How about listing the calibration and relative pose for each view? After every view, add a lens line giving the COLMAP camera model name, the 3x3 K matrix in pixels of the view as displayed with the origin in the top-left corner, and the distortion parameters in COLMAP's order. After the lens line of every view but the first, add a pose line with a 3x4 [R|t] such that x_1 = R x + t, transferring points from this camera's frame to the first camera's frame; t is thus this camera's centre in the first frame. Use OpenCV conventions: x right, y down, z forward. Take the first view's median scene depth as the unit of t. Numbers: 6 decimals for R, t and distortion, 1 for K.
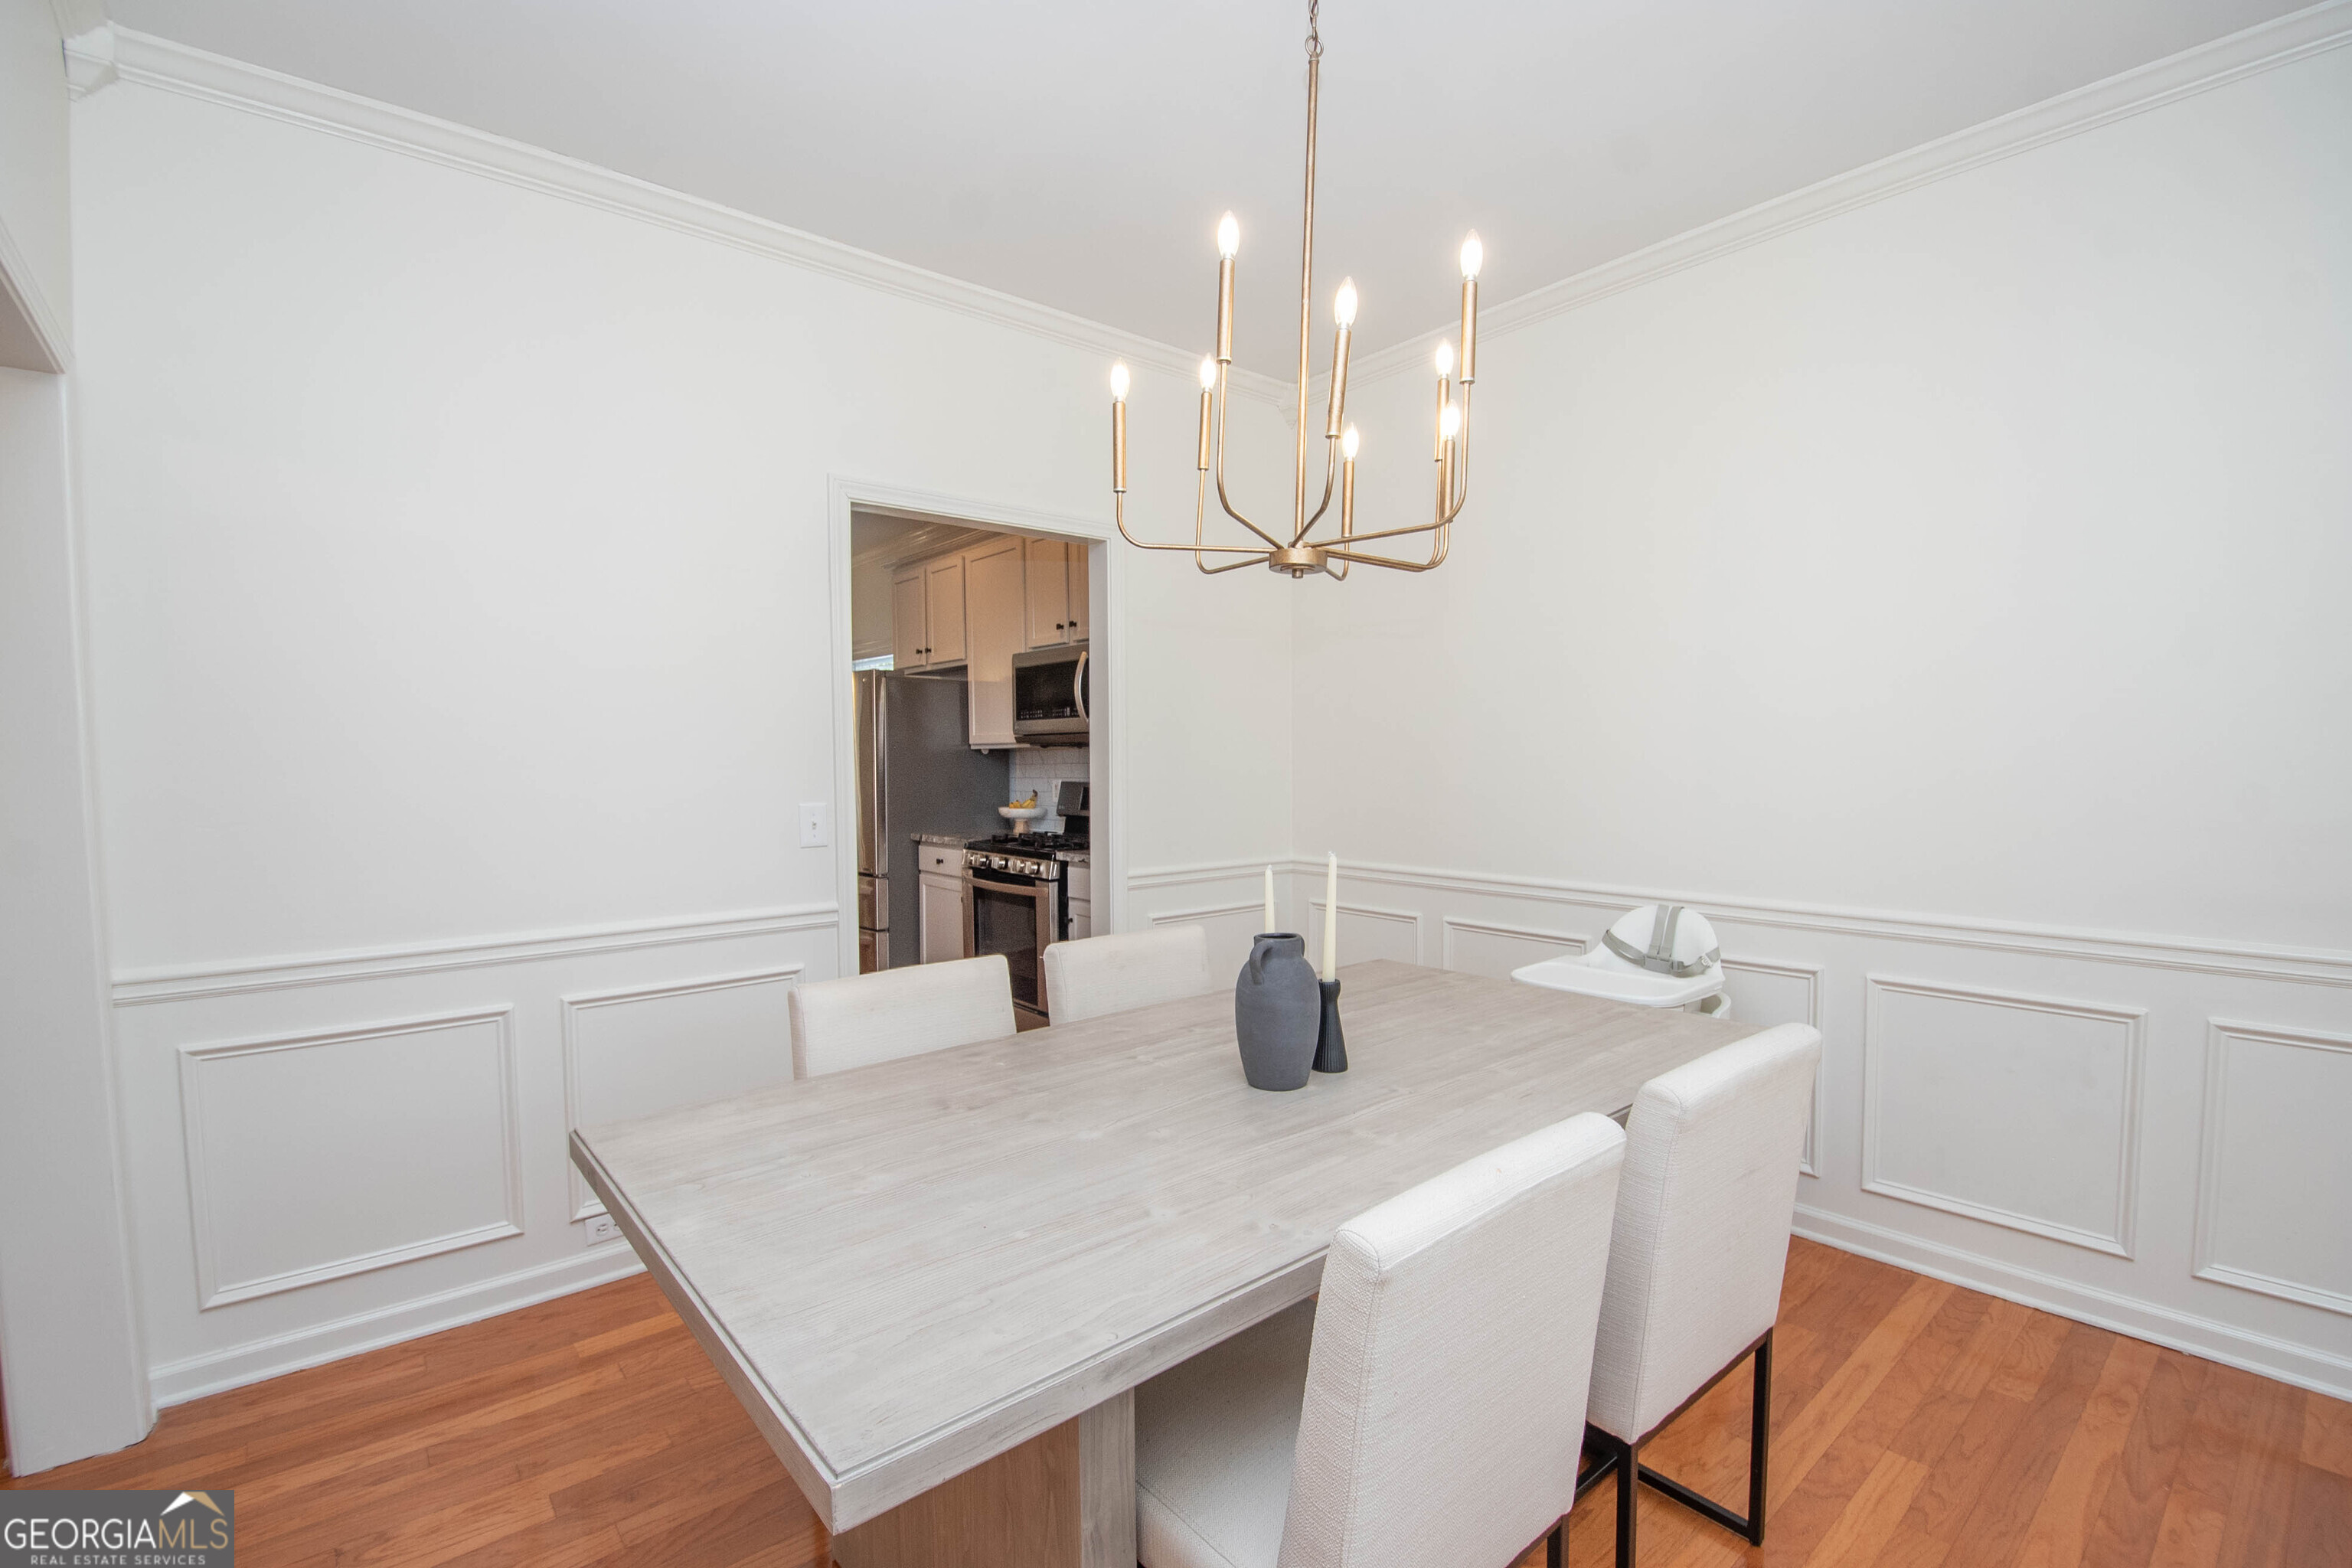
lens RADIAL K [[1024.7, 0, 1177.9], [0, 1024.7, 816.6], [0, 0, 1]] dist [0.013487, -0.021456]
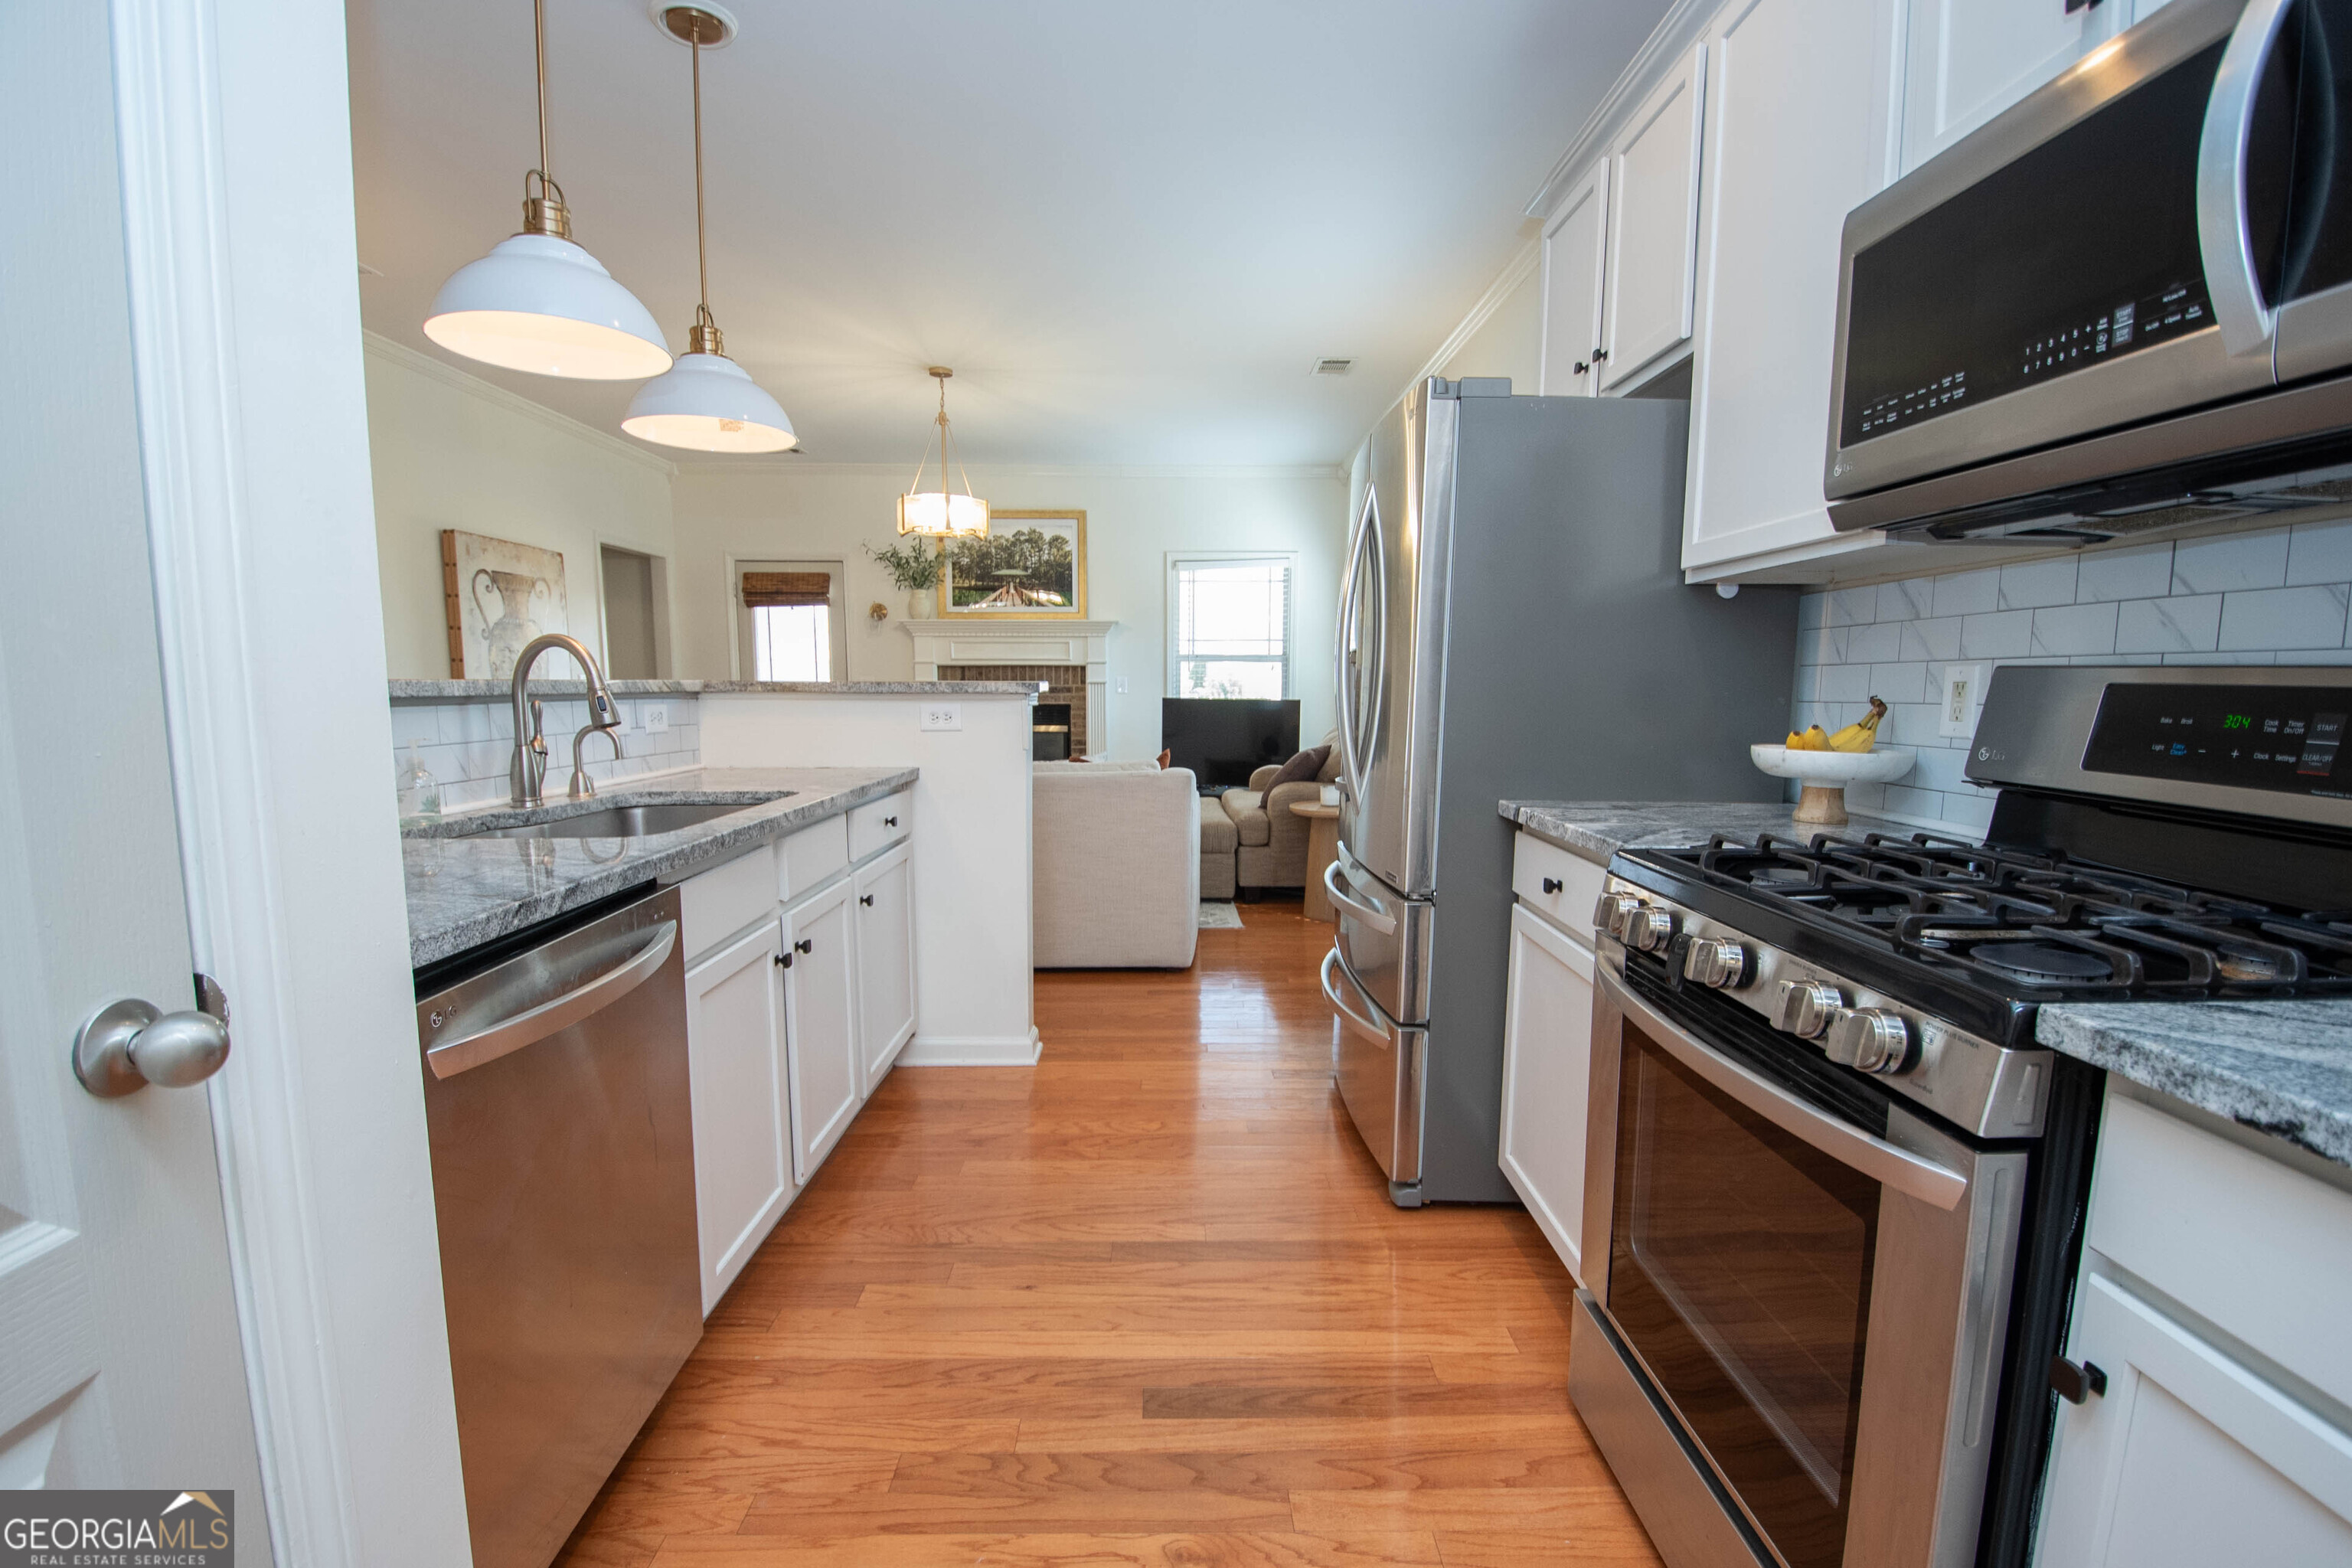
lens RADIAL K [[1070.1, 0, 1176.3], [0, 1070.1, 816.1], [0, 0, 1]] dist [0.014708, -0.025278]
pose [[0.774954, 0.089266, -0.625682, -0.112262], [-0.045528, 0.995288, 0.085607, -0.008512], [0.630375, -0.037856, 0.775367, 0.690754]]
